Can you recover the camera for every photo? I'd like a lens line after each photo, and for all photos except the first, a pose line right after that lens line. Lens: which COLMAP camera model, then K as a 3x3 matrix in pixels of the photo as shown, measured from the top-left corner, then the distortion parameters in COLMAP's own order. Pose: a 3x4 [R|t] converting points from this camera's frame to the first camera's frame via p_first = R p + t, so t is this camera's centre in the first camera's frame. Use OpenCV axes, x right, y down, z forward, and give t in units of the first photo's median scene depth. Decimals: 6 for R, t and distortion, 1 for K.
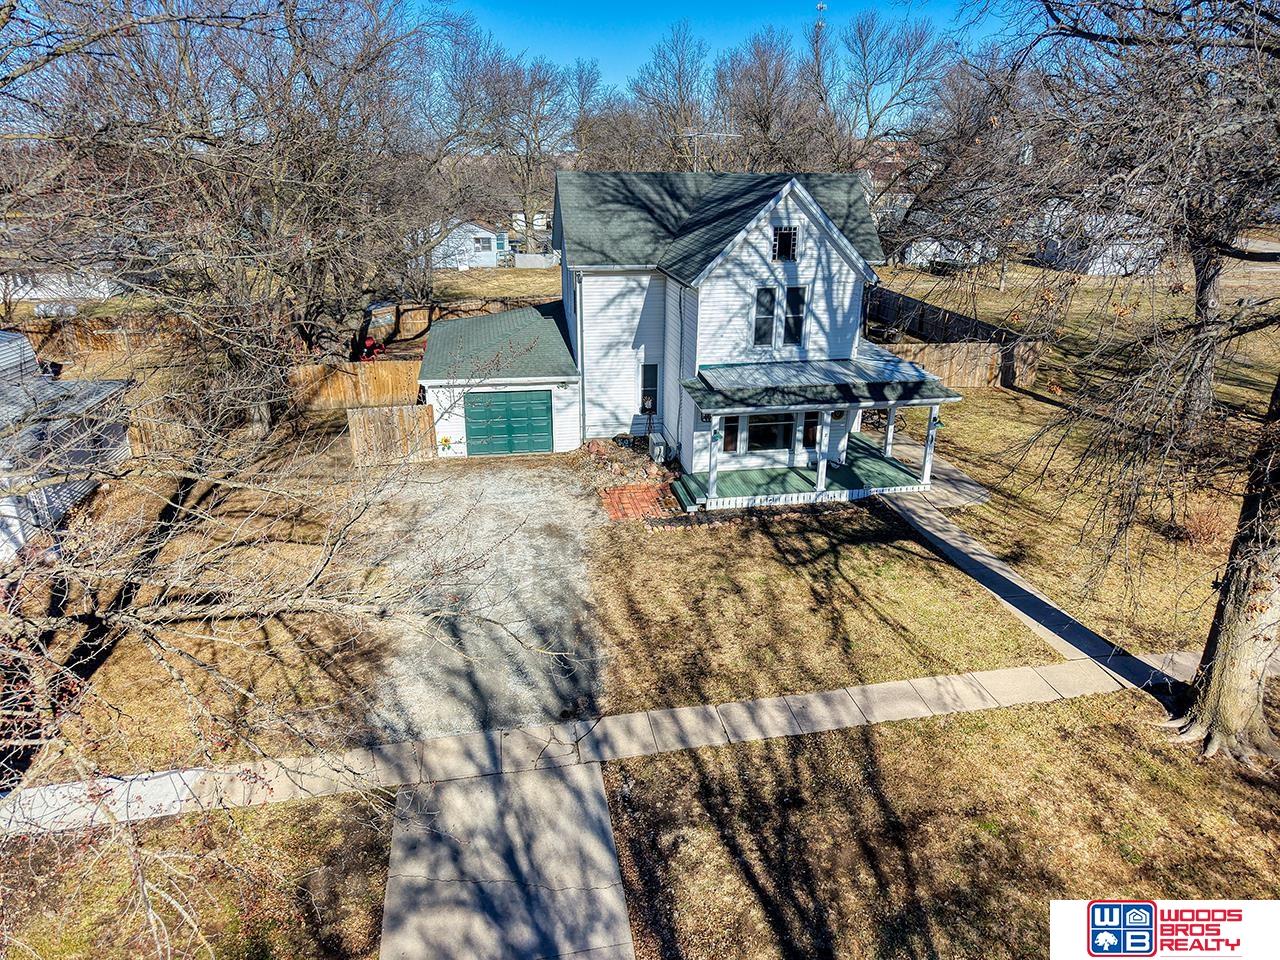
lens RADIAL K [[868.3, 0, 636.5], [0, 868.3, 483.2], [0, 0, 1]] dist [0.039487, -0.041221]
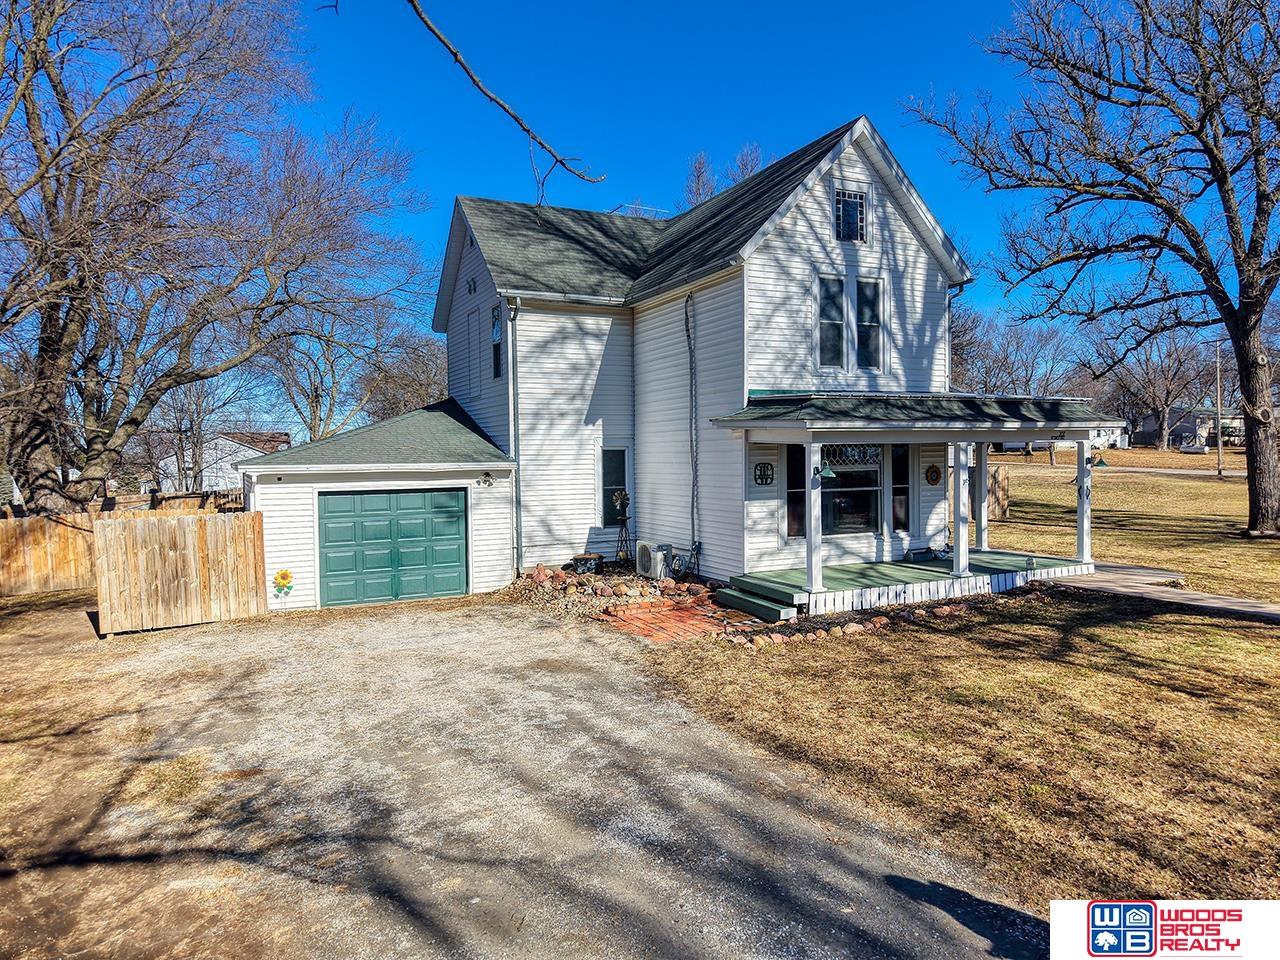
lens RADIAL K [[868.3, 0, 636.5], [0, 868.3, 483.2], [0, 0, 1]] dist [0.039487, -0.041221]
pose [[0.960663, -0.027925, 0.276308, -0.182593], [0.114666, 0.946049, -0.303056, 0.108968], [-0.252938, 0.322818, 0.912037, 0.482089]]
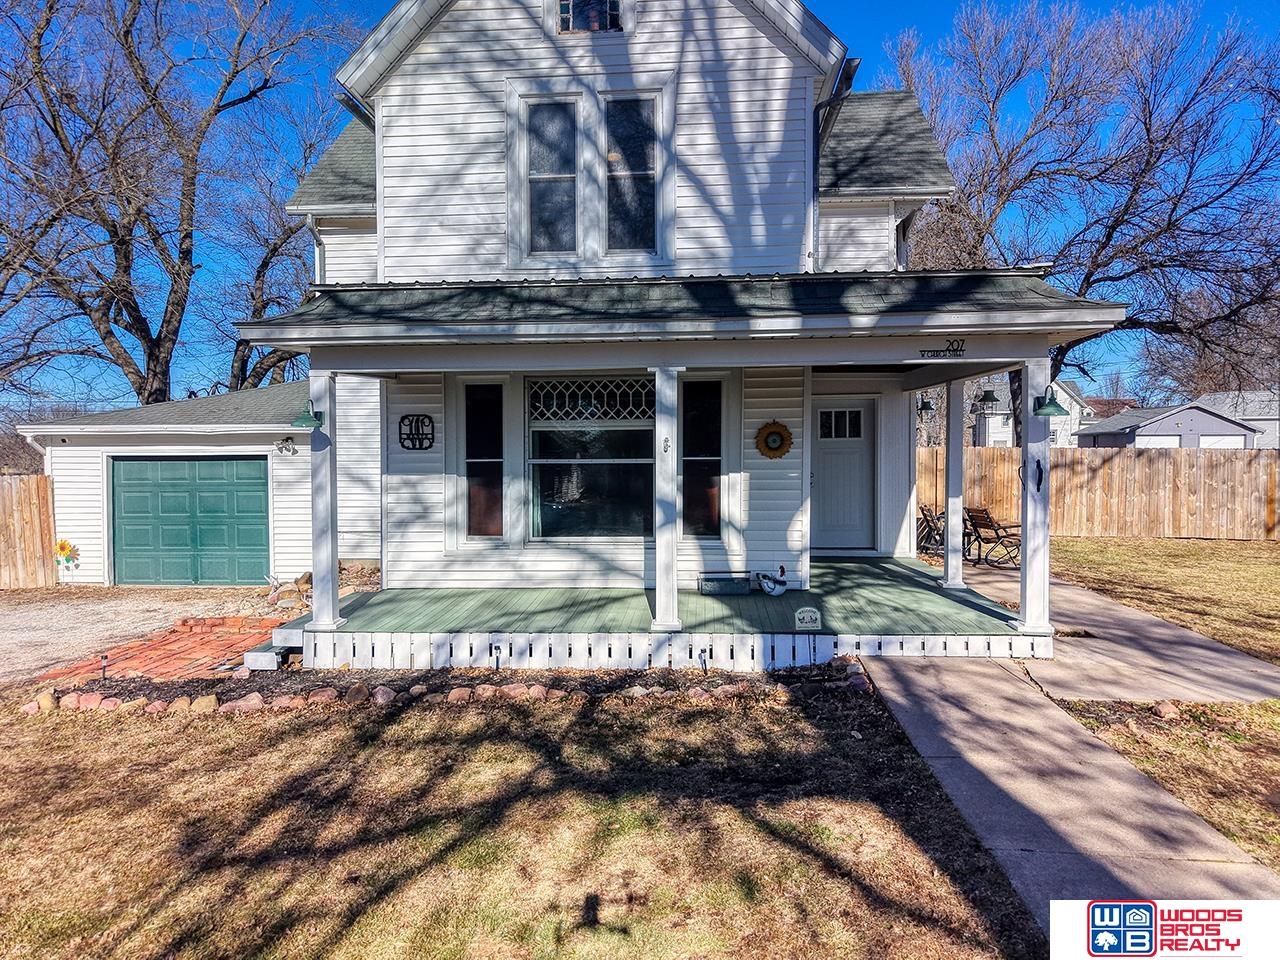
lens RADIAL K [[868.9, 0, 638.2], [0, 868.9, 483.1], [0, 0, 1]] dist [0.005982, 0.002202]
pose [[0.967169, -0.001636, -0.254127, 0.286080], [-0.079203, 0.948233, -0.307539, 0.056229], [0.241475, 0.317570, 0.916973, 0.706783]]
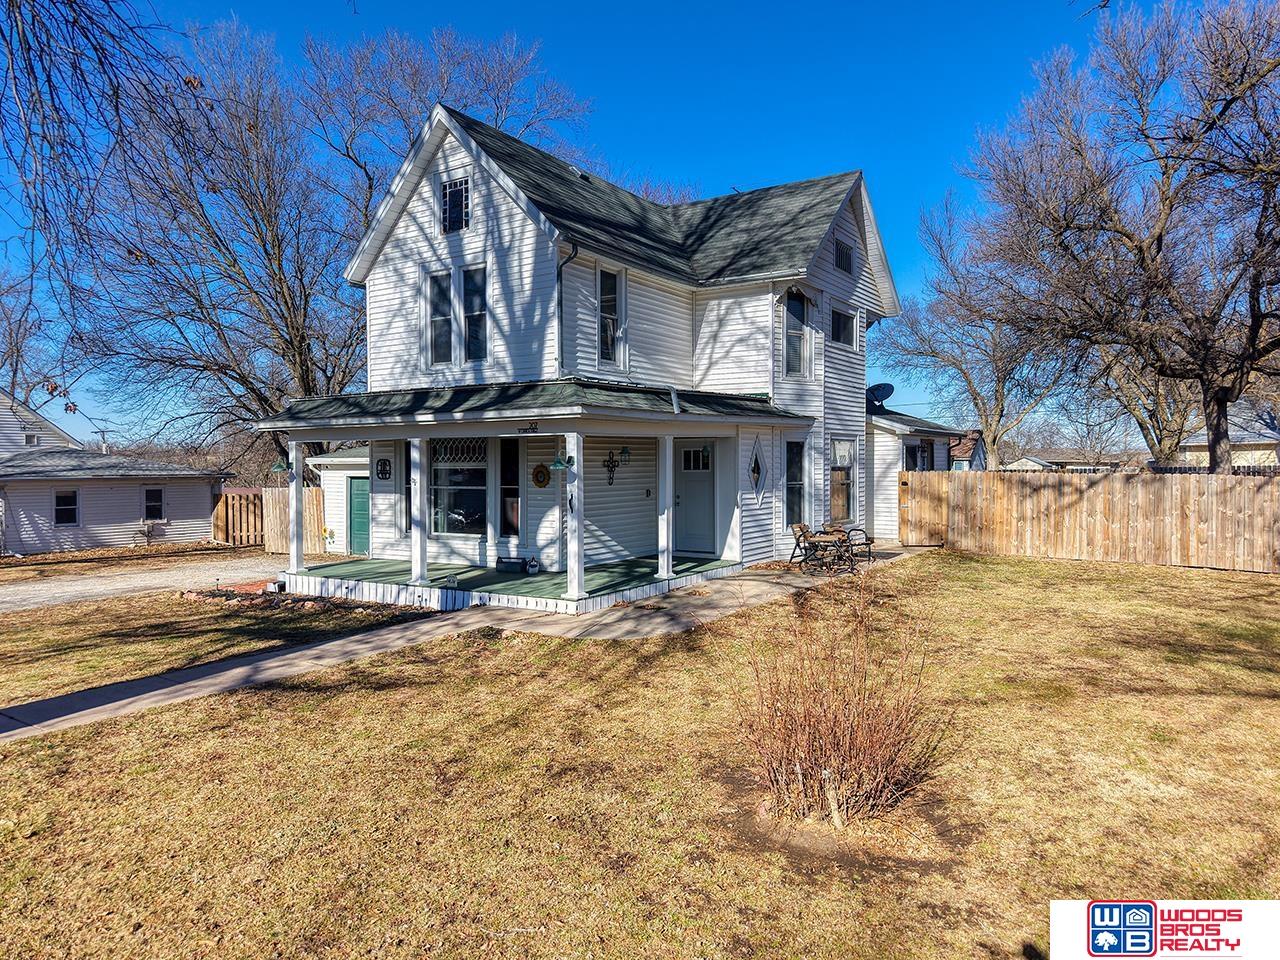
lens RADIAL K [[868.3, 0, 636.5], [0, 868.3, 483.2], [0, 0, 1]] dist [0.039487, -0.041221]
pose [[0.725195, 0.007610, -0.688501, 0.716082], [-0.231943, 0.944197, -0.233869, 0.046073], [0.648301, 0.329294, 0.686492, 0.696024]]
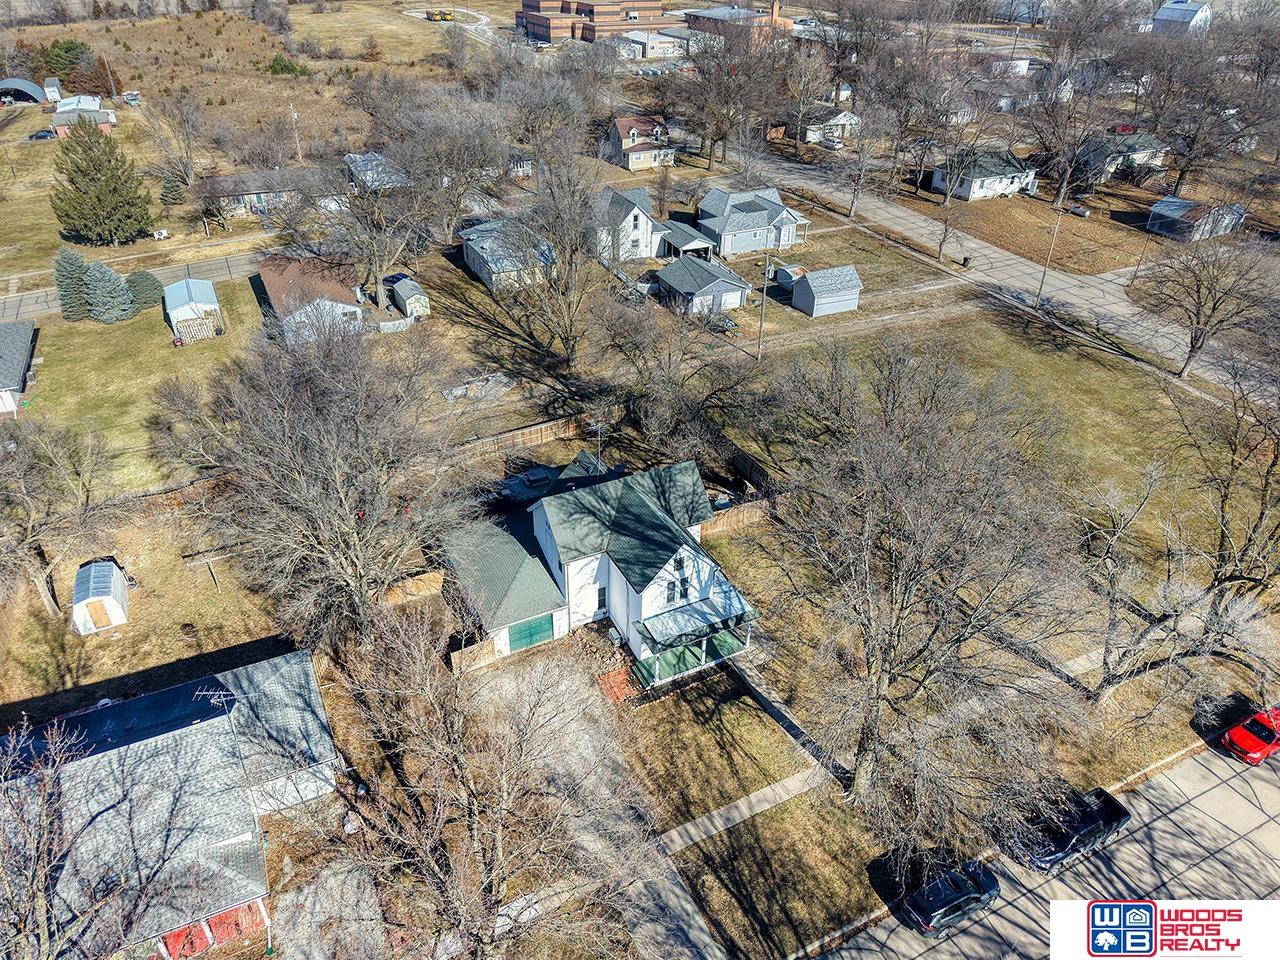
lens RADIAL K [[896.2, 0, 641.0], [0, 896.2, 431.9], [0, 0, 1]] dist [0.052529, 0.000560]
pose [[0.956608, -0.138959, 0.256109, -0.427110], [0.095706, 0.980036, 0.174269, -0.967354], [-0.275212, -0.142196, 0.950810, -0.993589]]
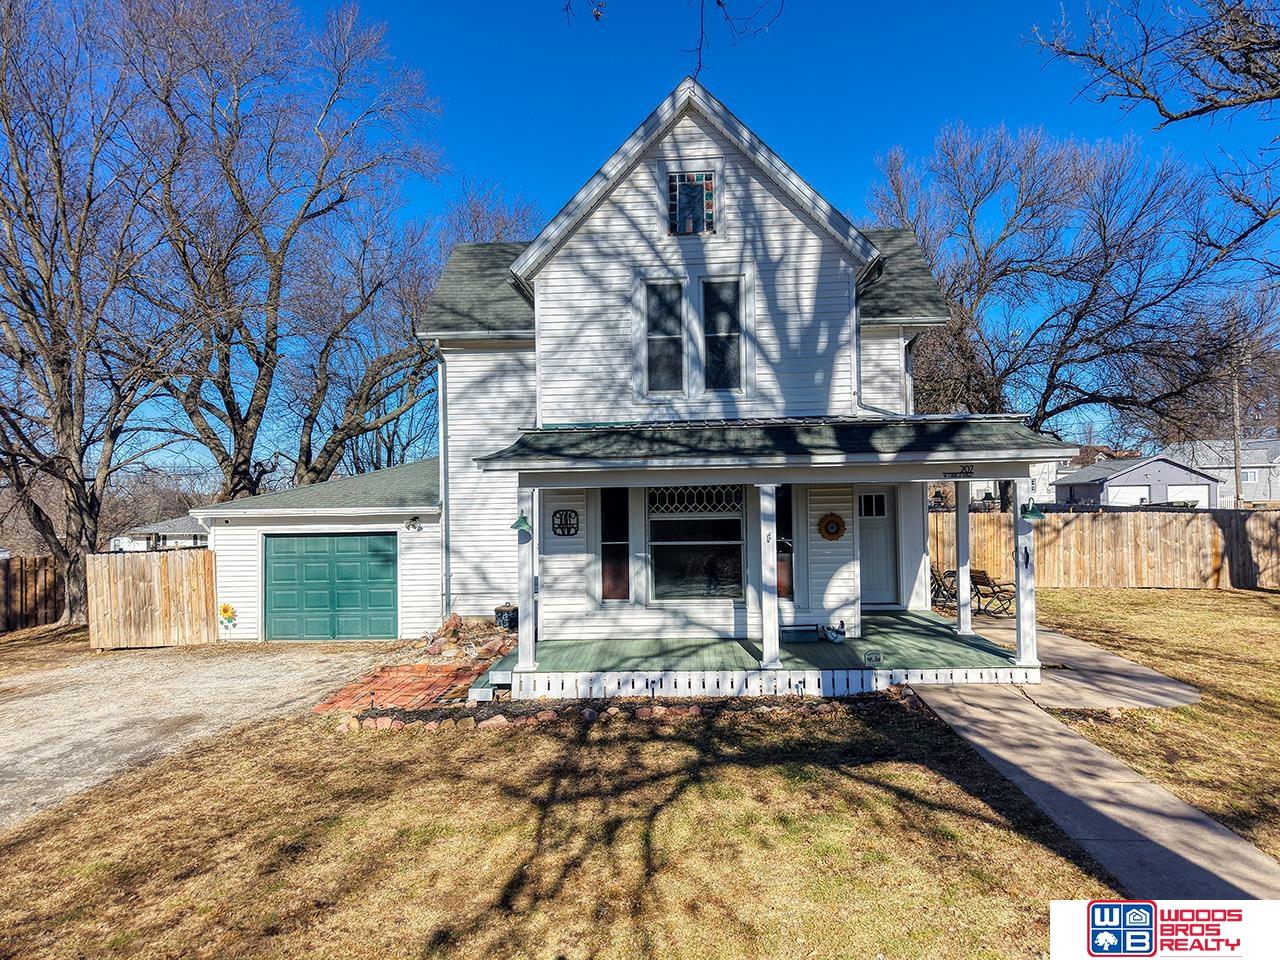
lens RADIAL K [[868.3, 0, 636.5], [0, 868.3, 483.2], [0, 0, 1]] dist [0.039487, -0.041221]
pose [[0.971746, -0.025631, -0.234633, 0.256189], [-0.061678, 0.931970, -0.357251, 0.086030], [0.227827, 0.361629, 0.904057, 0.554027]]
